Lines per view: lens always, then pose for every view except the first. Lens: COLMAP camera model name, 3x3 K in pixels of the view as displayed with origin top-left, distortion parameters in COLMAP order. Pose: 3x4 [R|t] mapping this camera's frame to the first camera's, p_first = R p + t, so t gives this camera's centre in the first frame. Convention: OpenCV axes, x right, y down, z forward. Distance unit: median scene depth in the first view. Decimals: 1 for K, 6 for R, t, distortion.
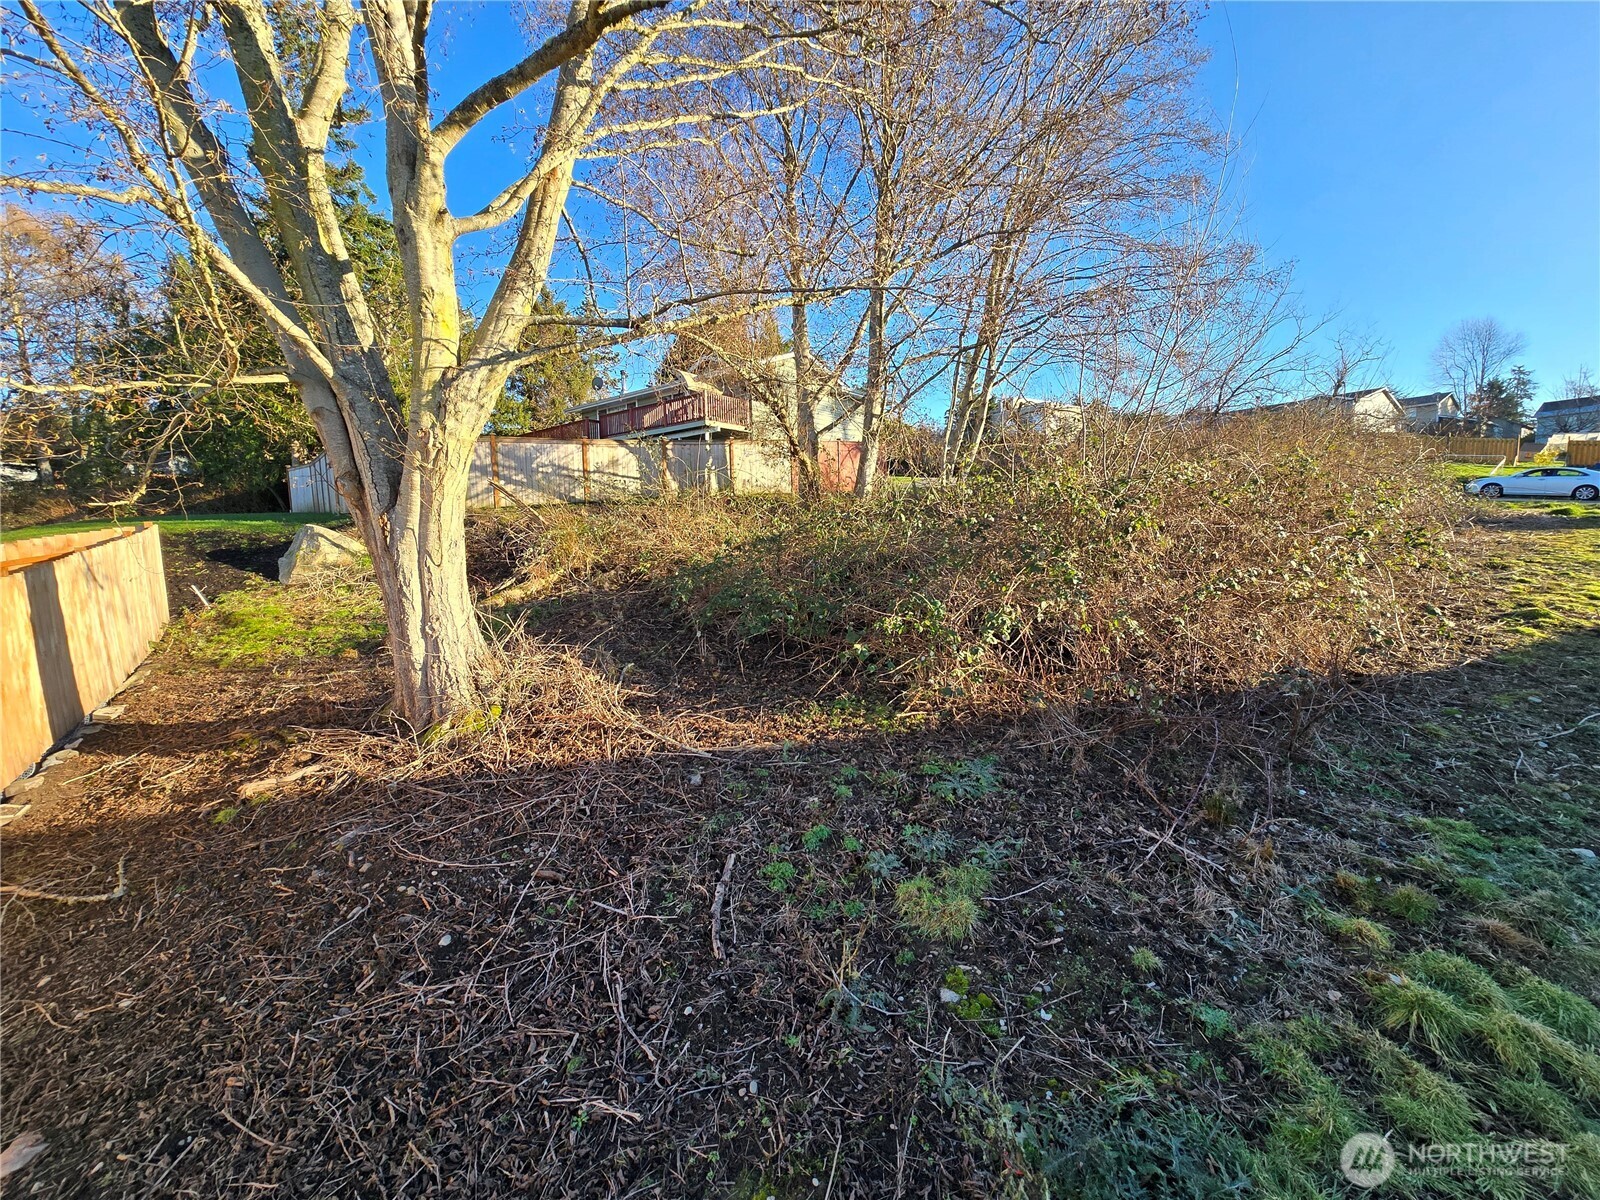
lens RADIAL K [[647.1, 0, 802.7], [0, 647.1, 598.6], [0, 0, 1]] dist [-0.004591, 0.001419]
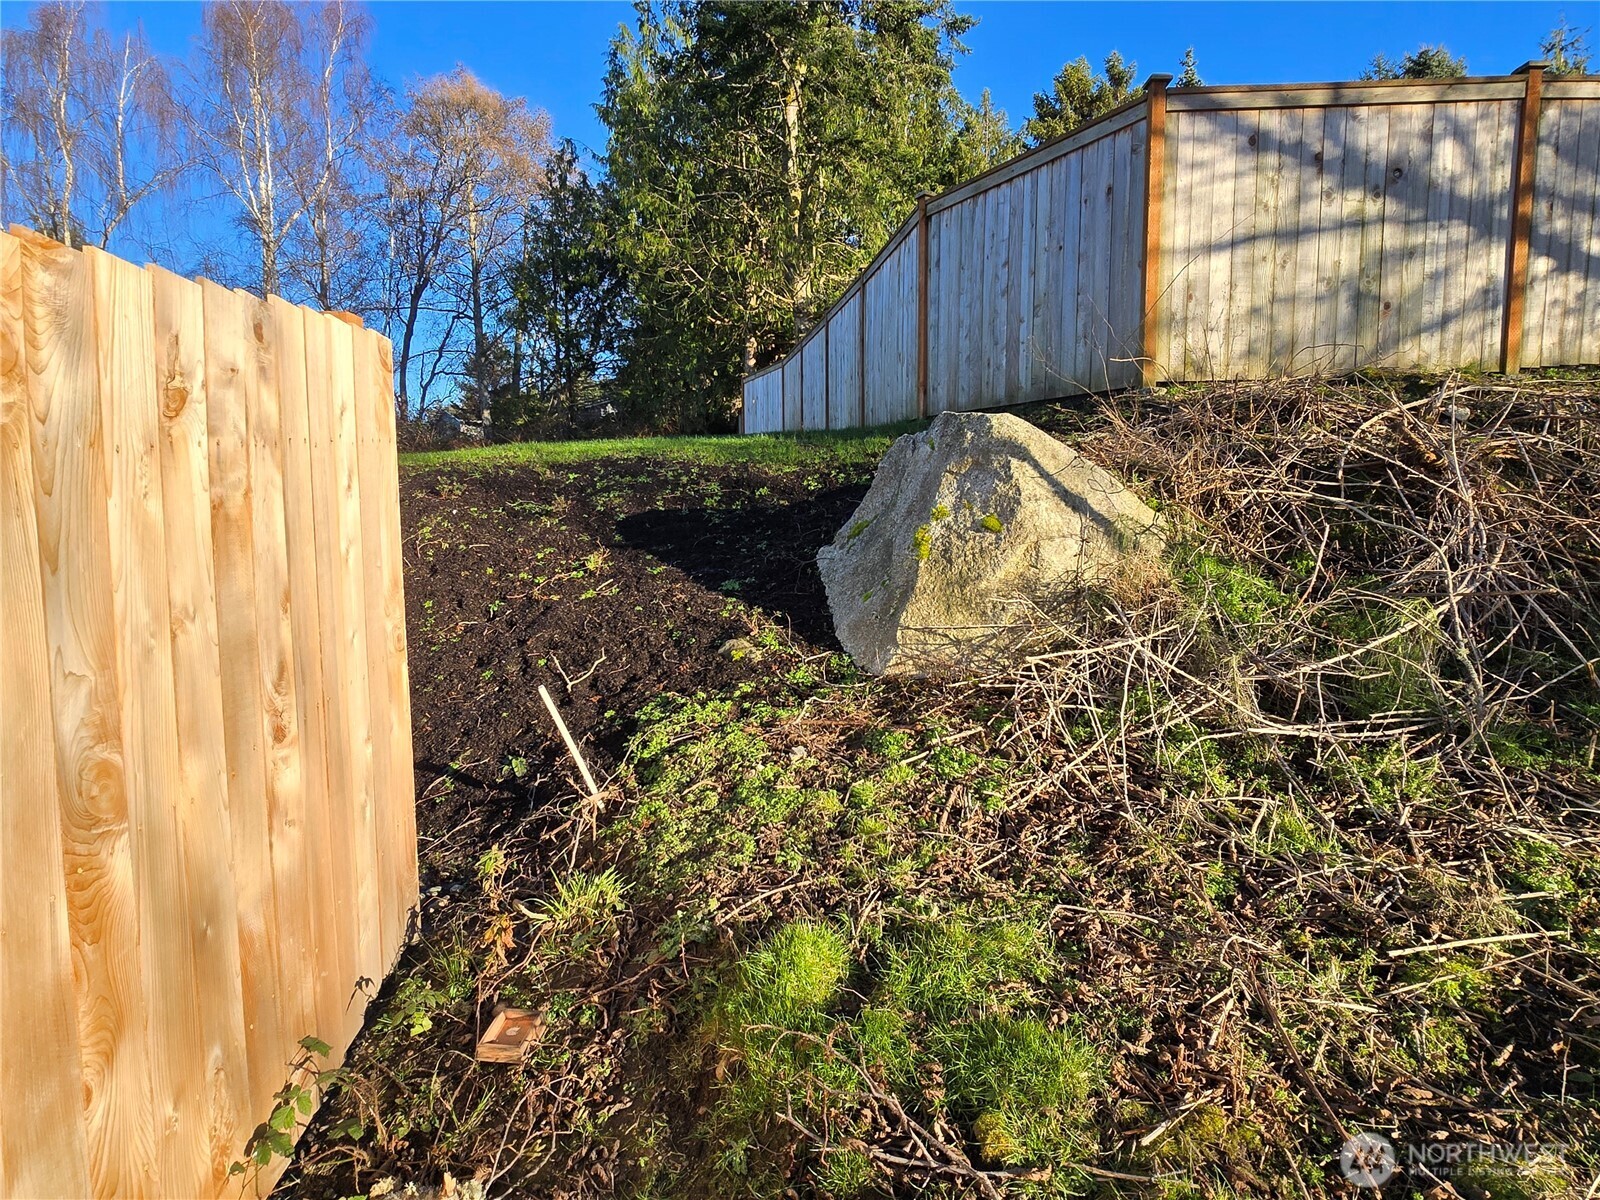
lens RADIAL K [[647.1, 0, 799.1], [0, 647.1, 595.7], [0, 0, 1]] dist [-0.004591, 0.001419]
pose [[0.876967, 0.076784, -0.474377, -0.708213], [-0.065147, 0.997035, 0.040947, -0.054624], [0.476115, -0.005005, 0.879369, 0.779722]]
